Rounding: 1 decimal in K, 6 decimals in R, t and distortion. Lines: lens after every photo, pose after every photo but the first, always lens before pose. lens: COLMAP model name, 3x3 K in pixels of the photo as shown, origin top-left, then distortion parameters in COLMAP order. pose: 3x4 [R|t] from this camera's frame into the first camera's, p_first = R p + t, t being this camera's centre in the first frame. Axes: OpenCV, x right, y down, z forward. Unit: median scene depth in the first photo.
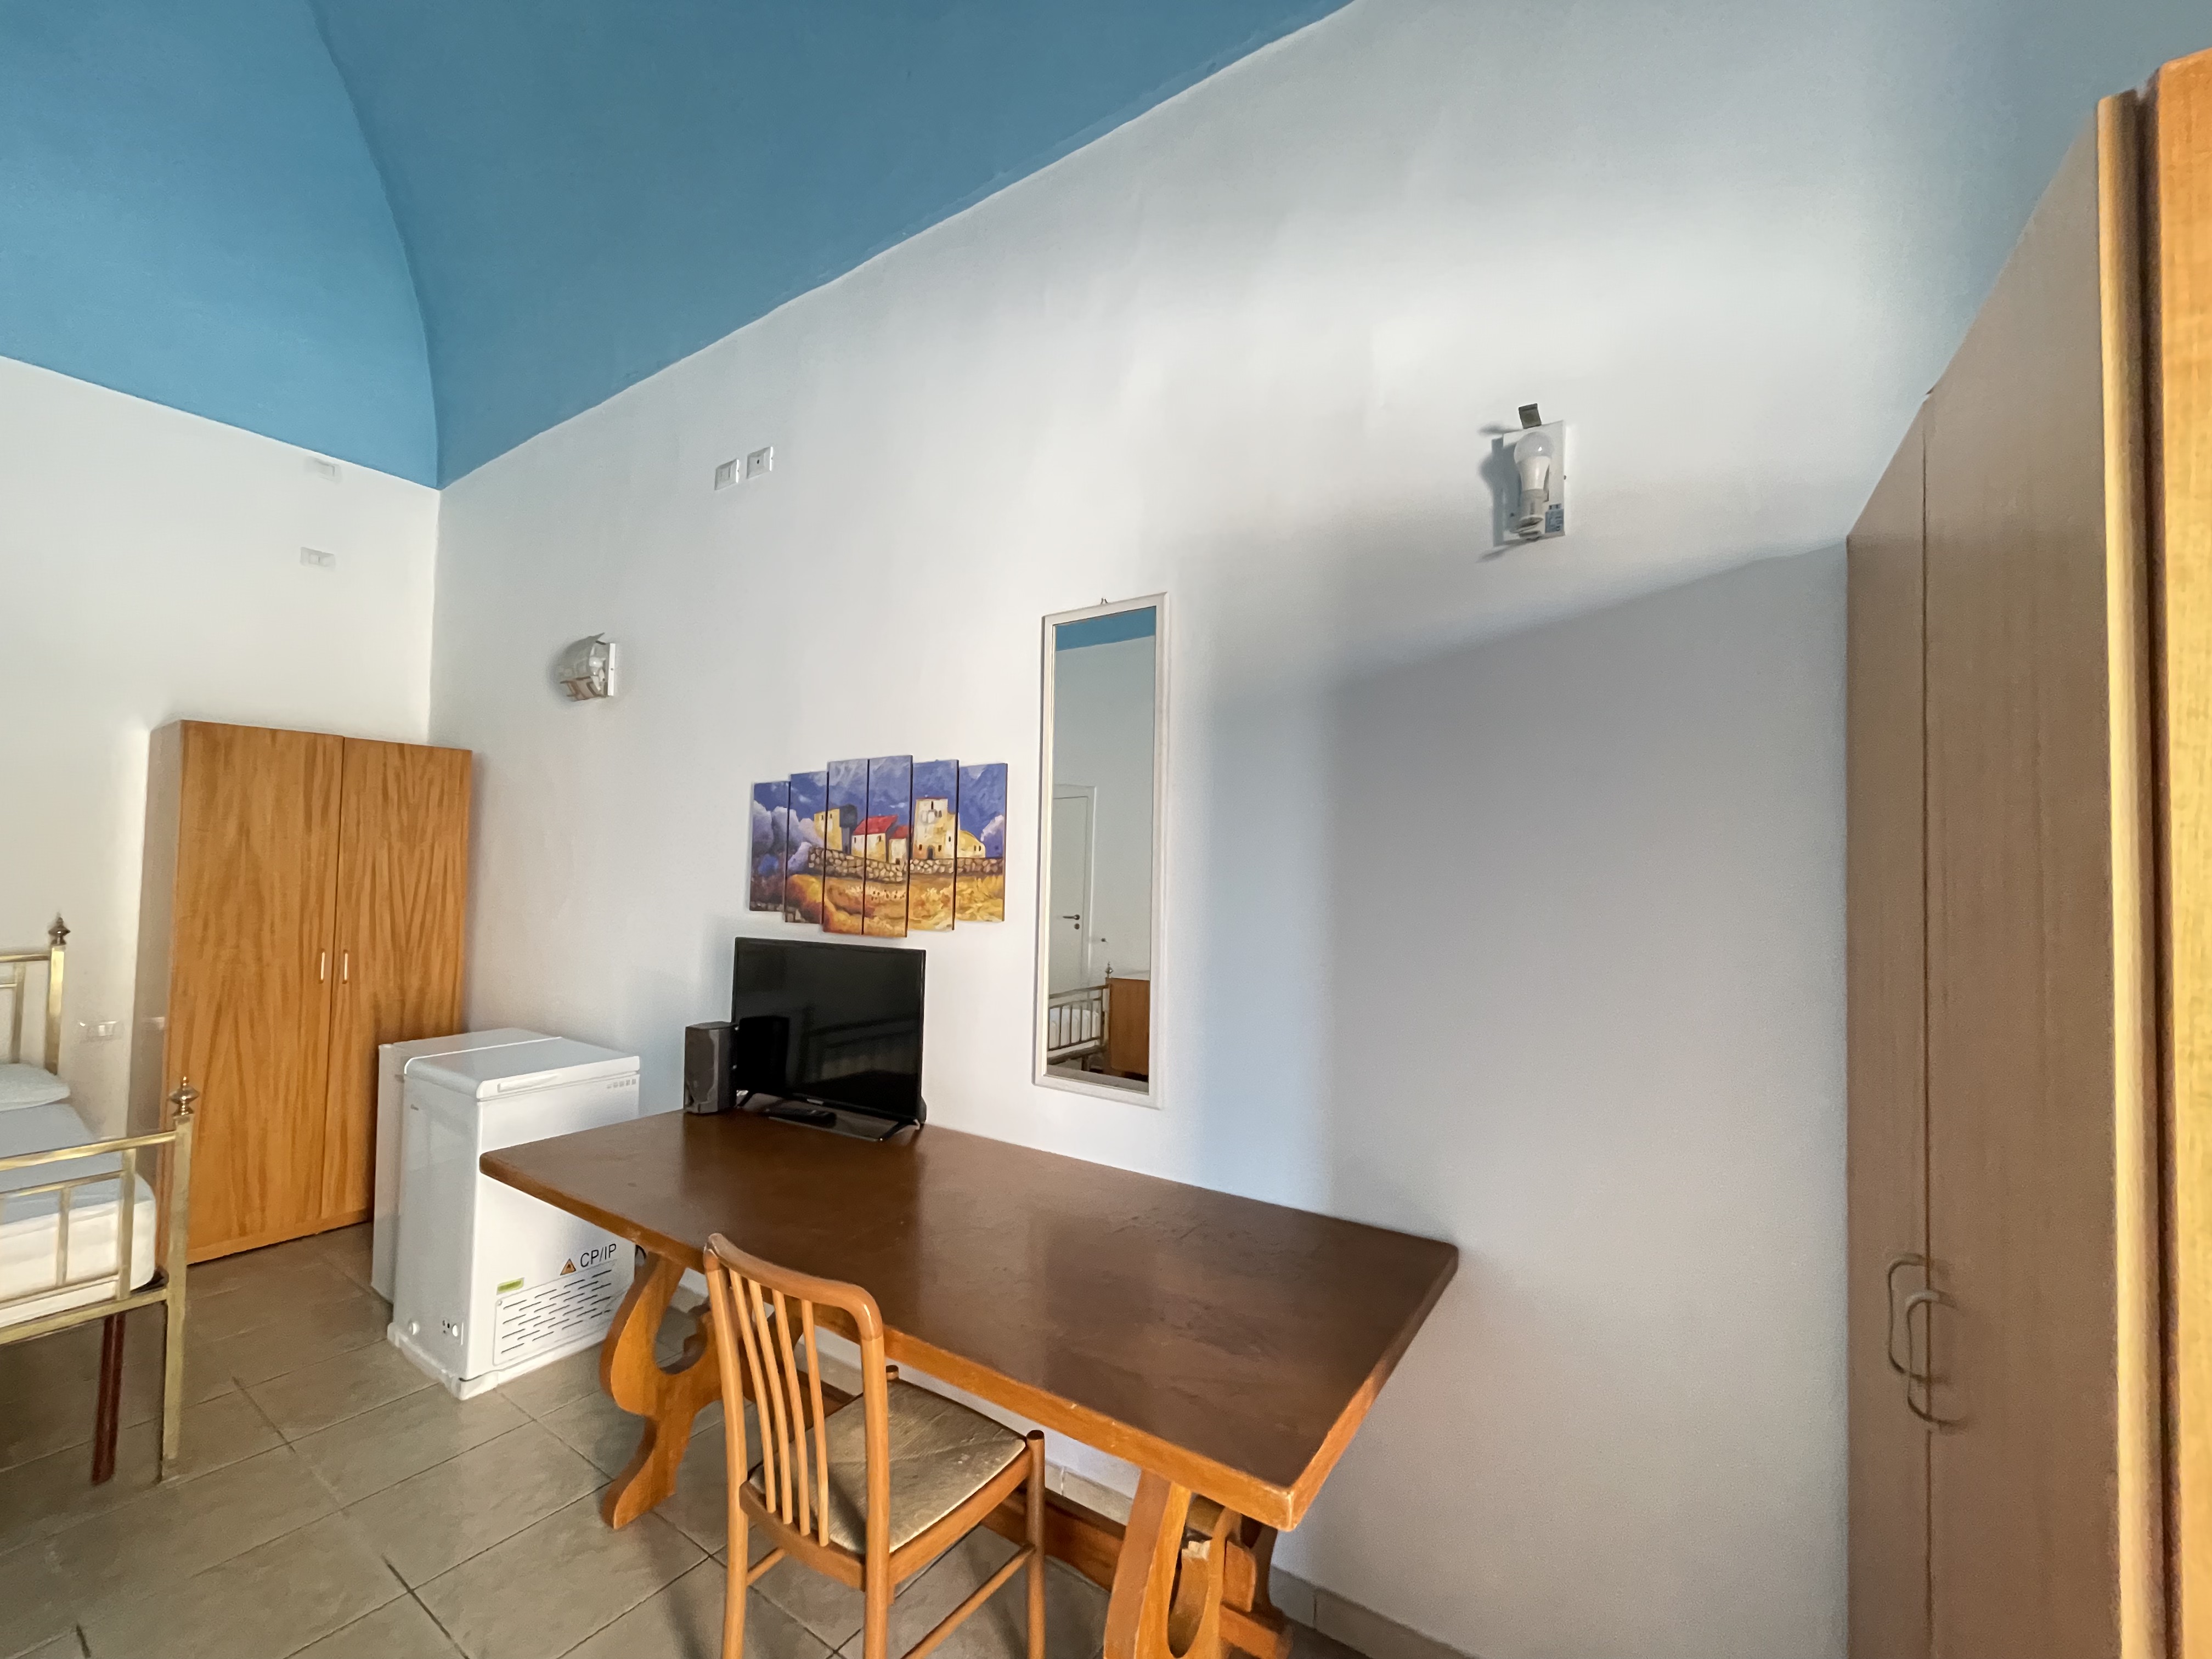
lens RADIAL K [[896.7, 0, 1096.0], [0, 896.7, 835.9], [0, 0, 1]] dist [-0.003118, -0.001203]
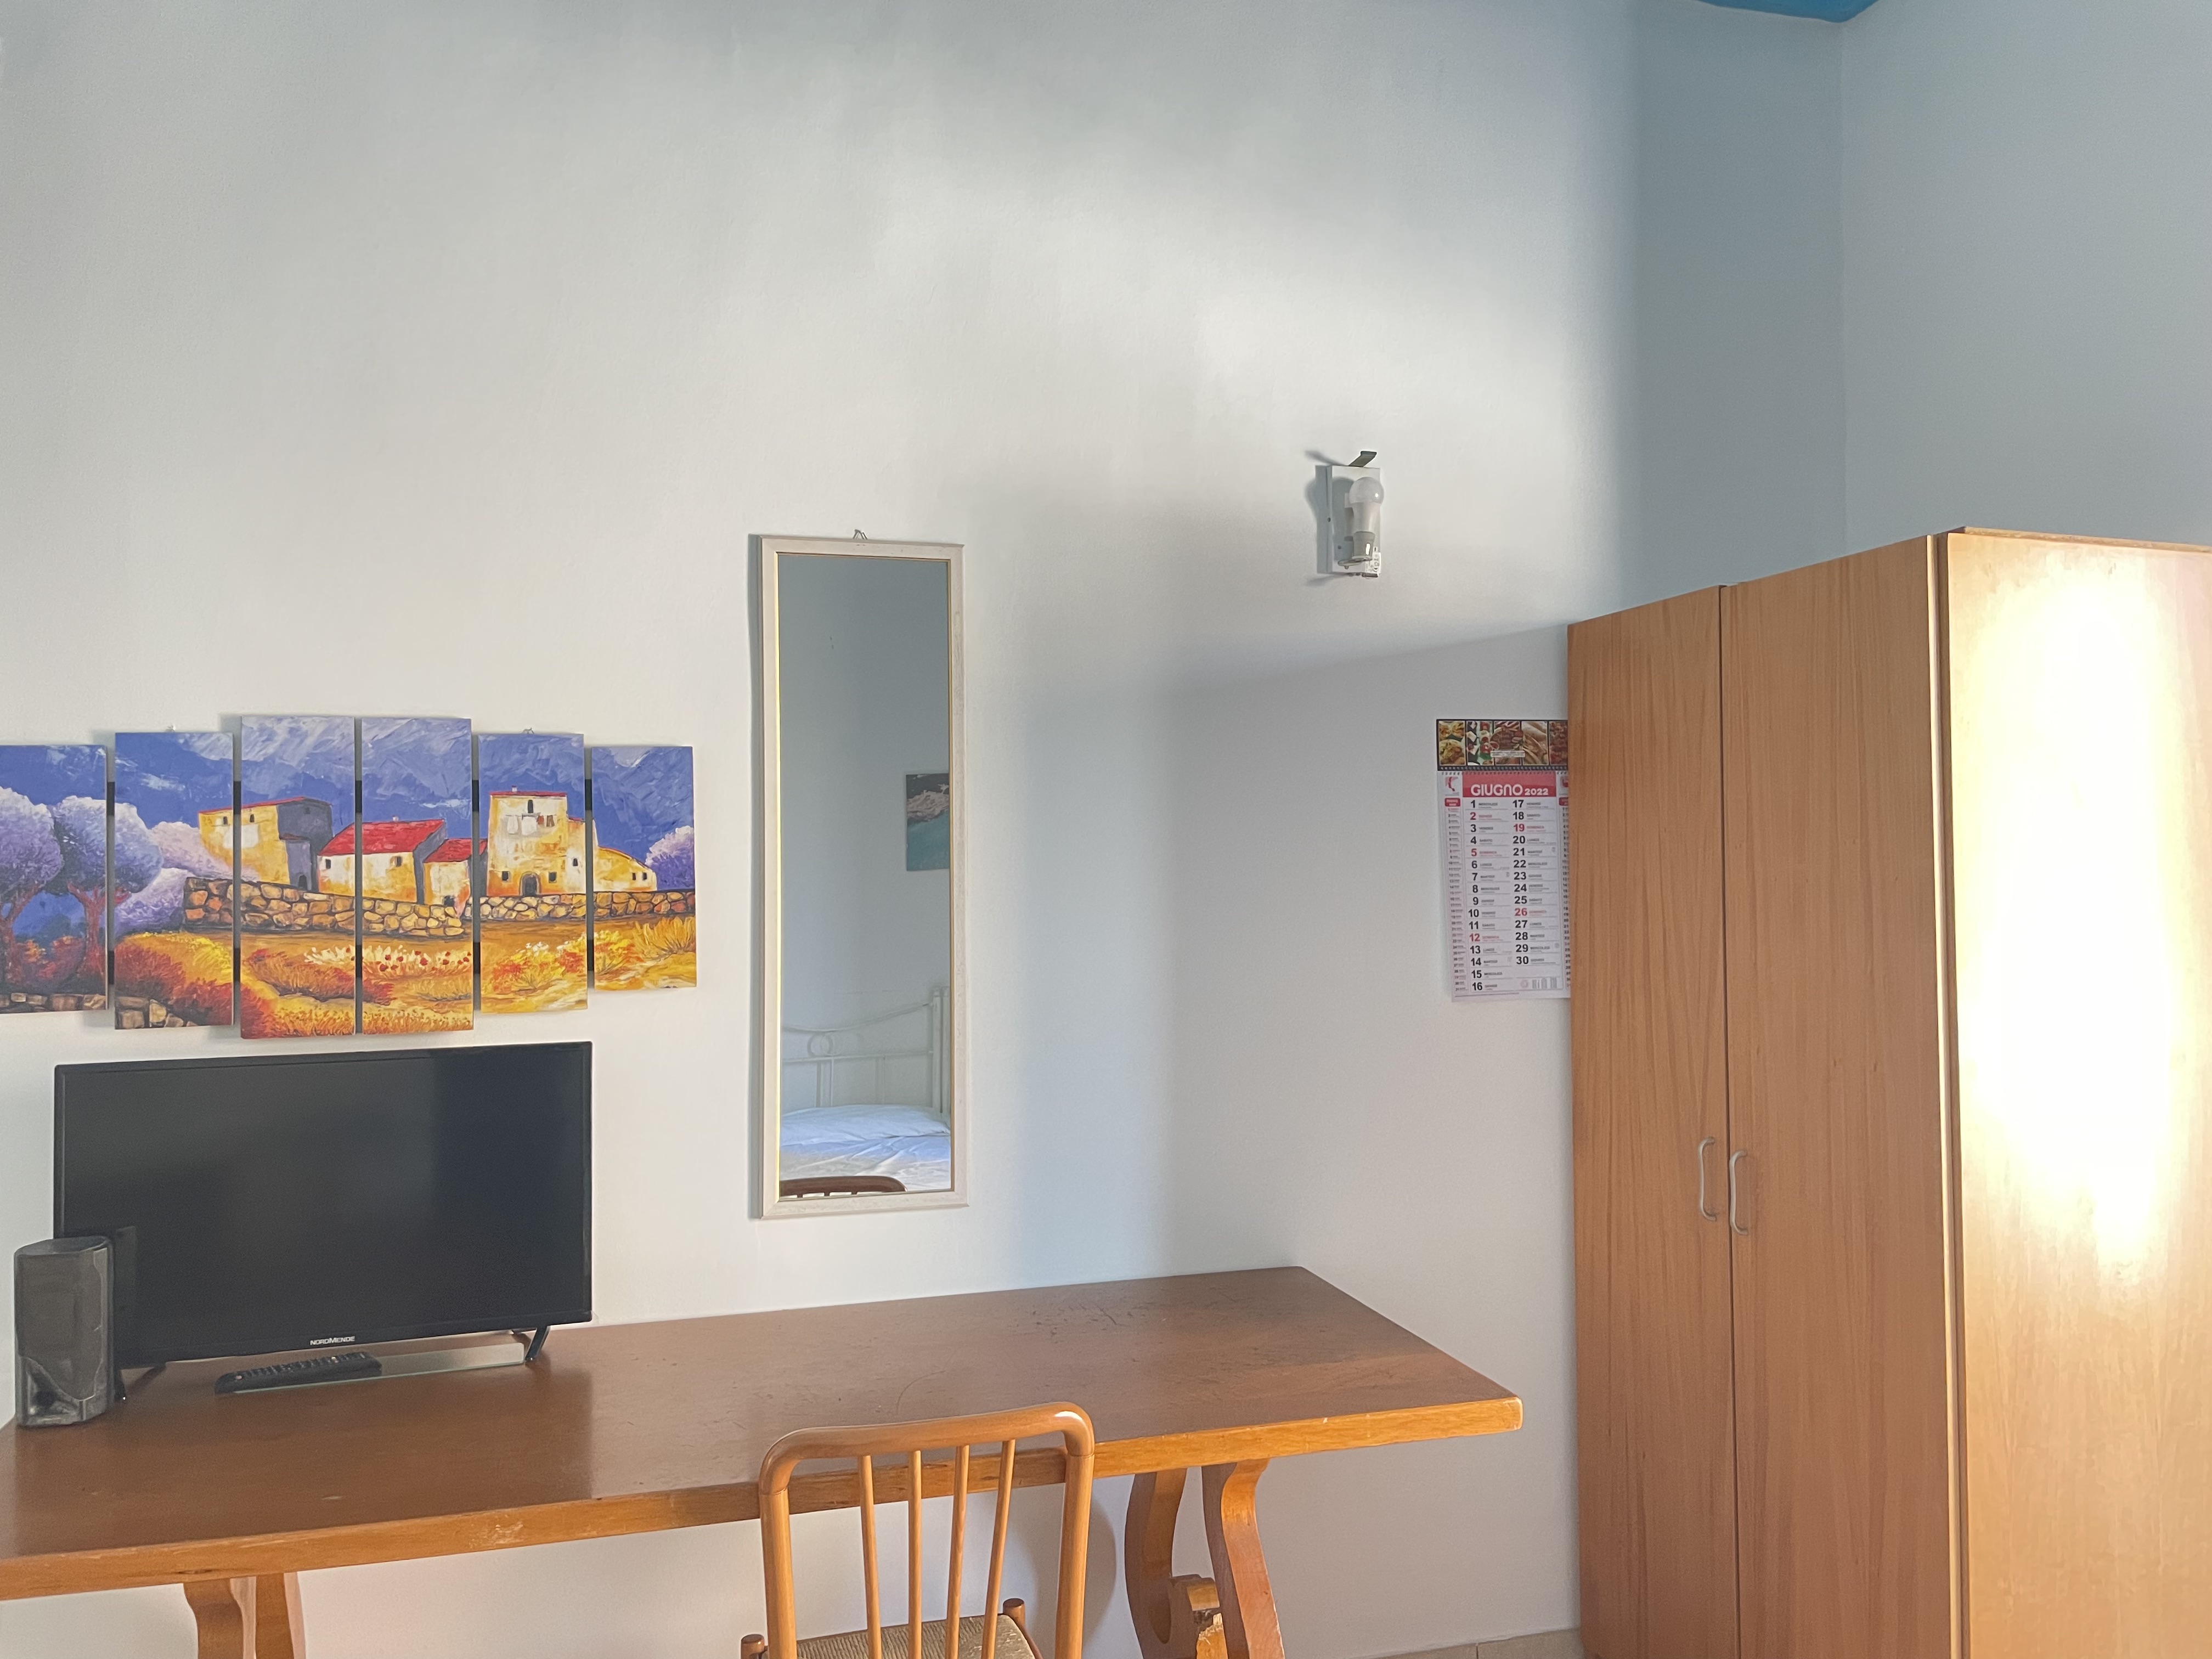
lens RADIAL K [[1639.9, 0, 1106.9], [0, 1639.9, 831.1], [0, 0, 1]] dist [0.001139, -0.007233]
pose [[0.638999, -0.004858, 0.769192, -0.757747], [-0.010948, 0.999821, 0.015409, -0.037290], [-0.769129, -0.018268, 0.638832, -0.005571]]
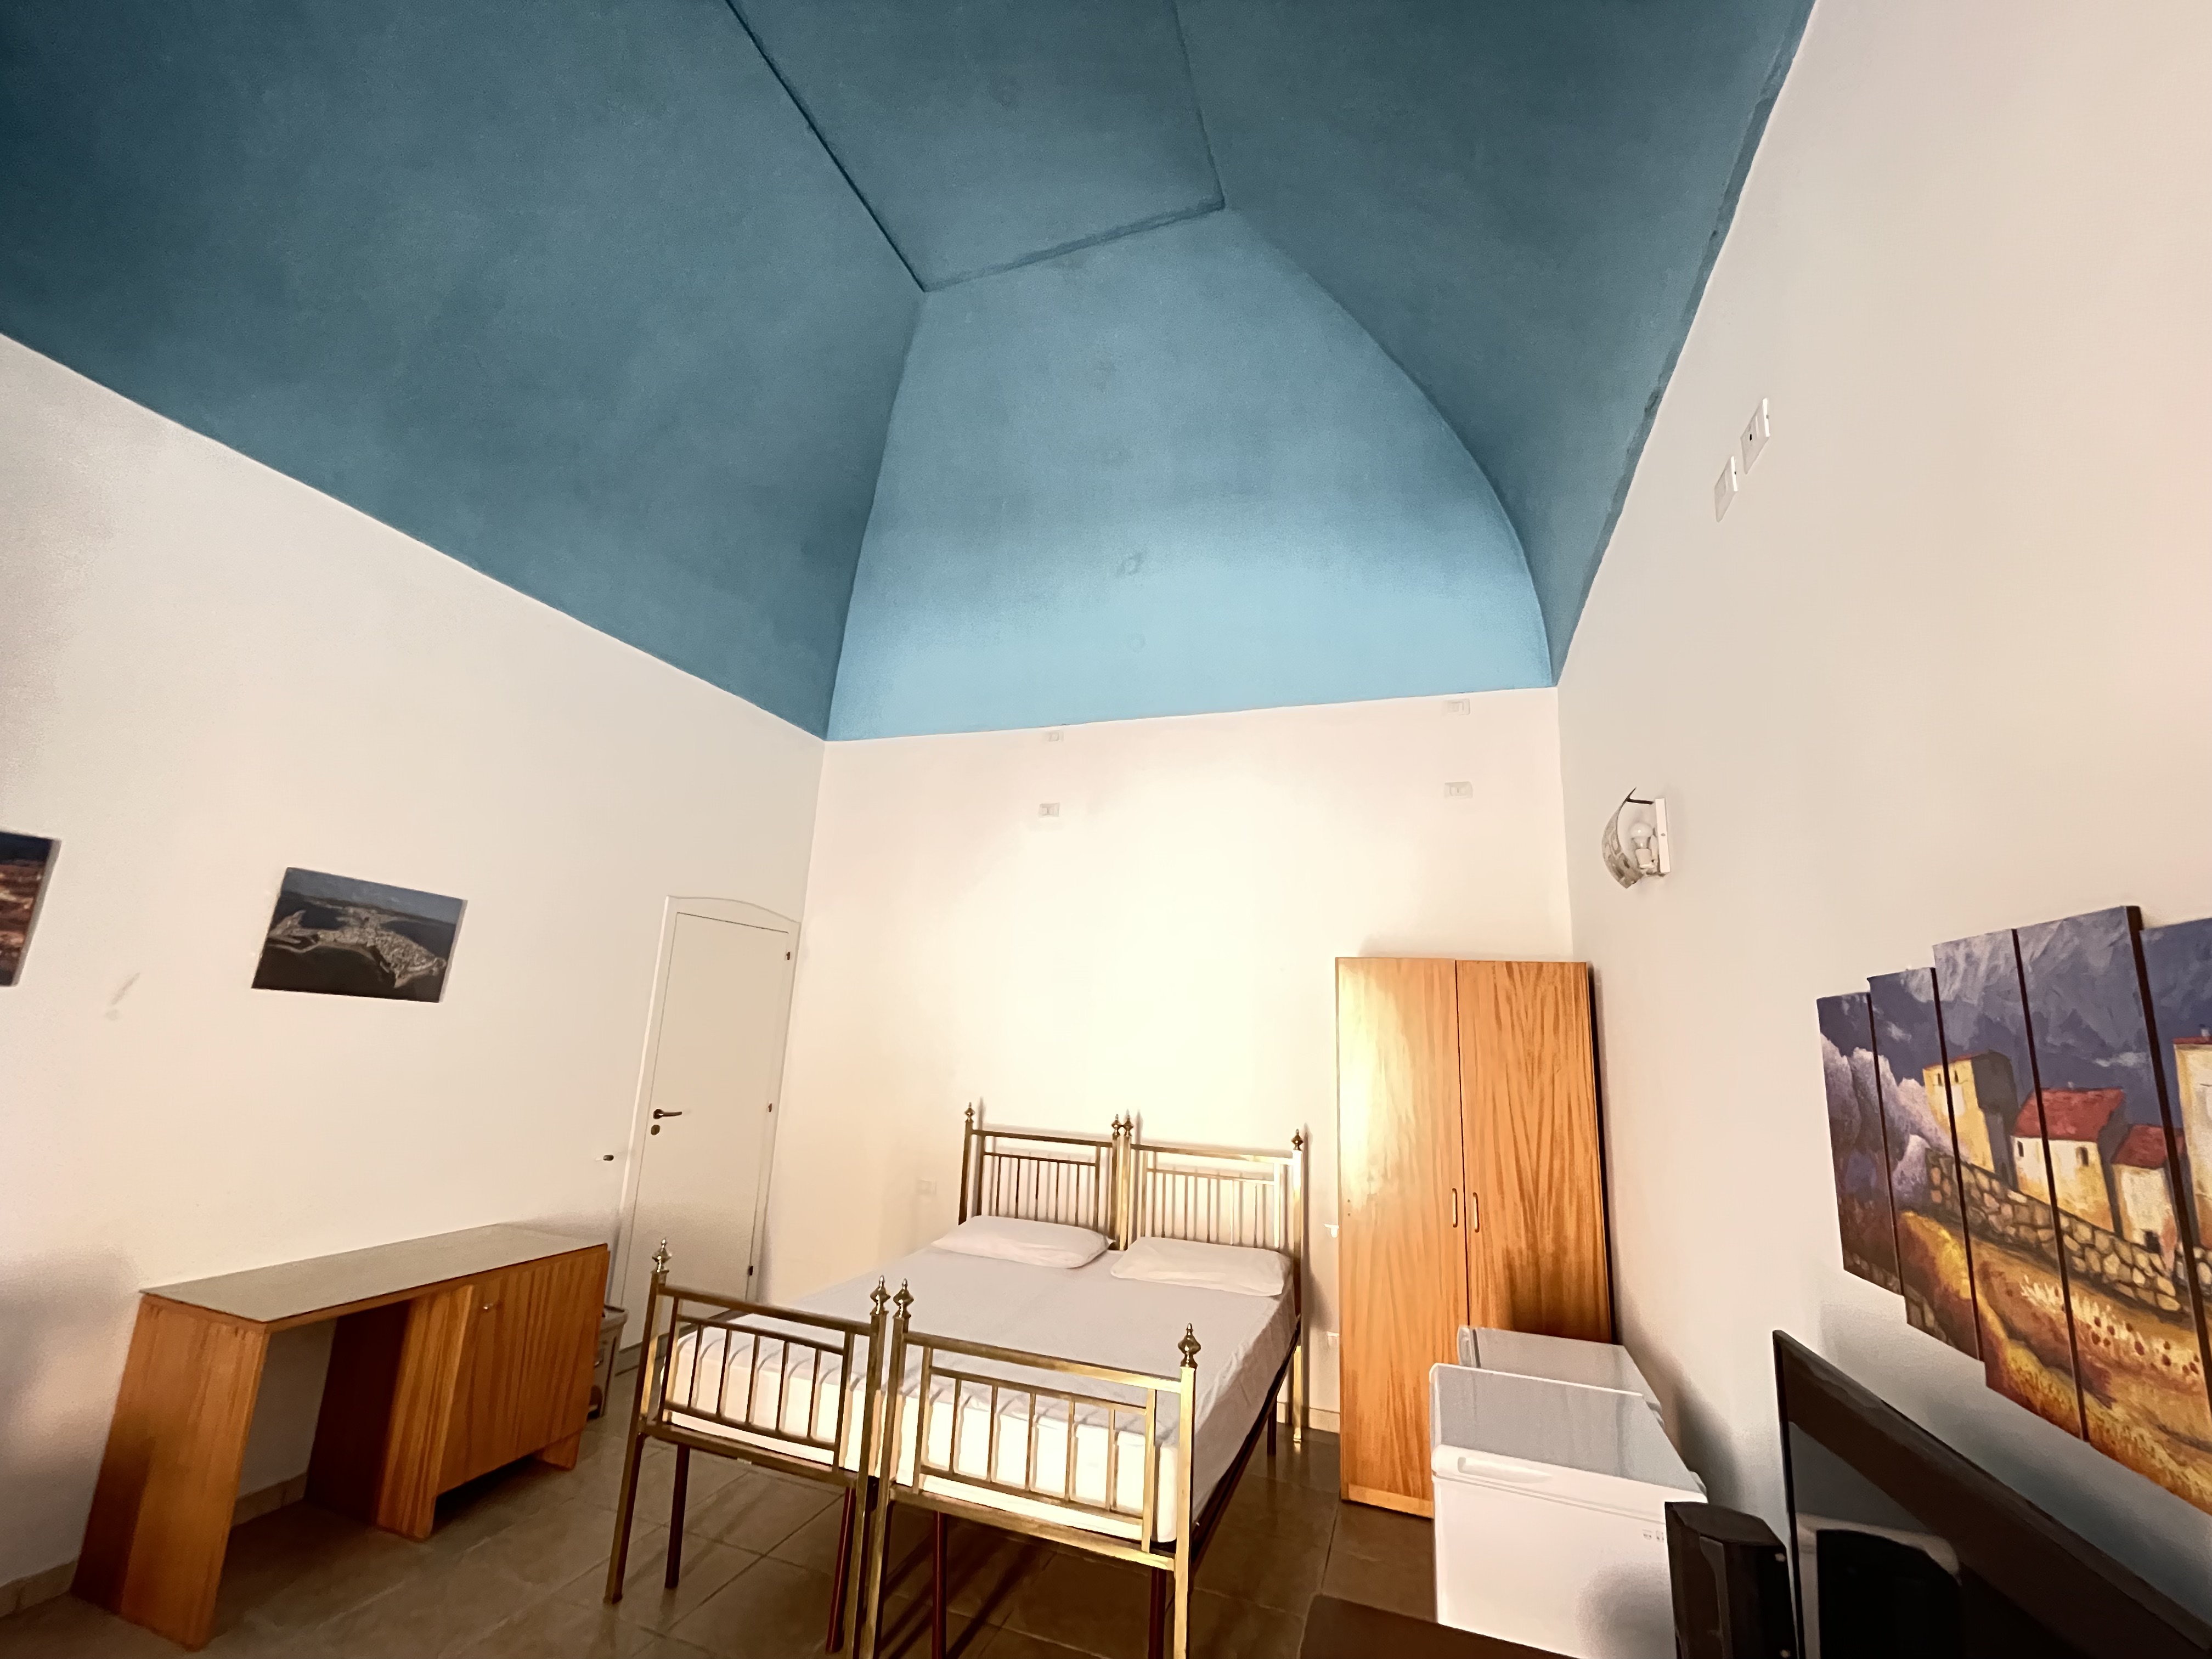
lens RADIAL K [[896.7, 0, 1084.9], [0, 896.7, 833.4], [0, 0, 1]] dist [-0.003118, -0.001203]
pose [[0.244607, -0.210118, -0.946582, 0.016387], [-0.009004, 0.975704, -0.218909, -0.040192], [0.969581, 0.062069, 0.236772, 0.541541]]
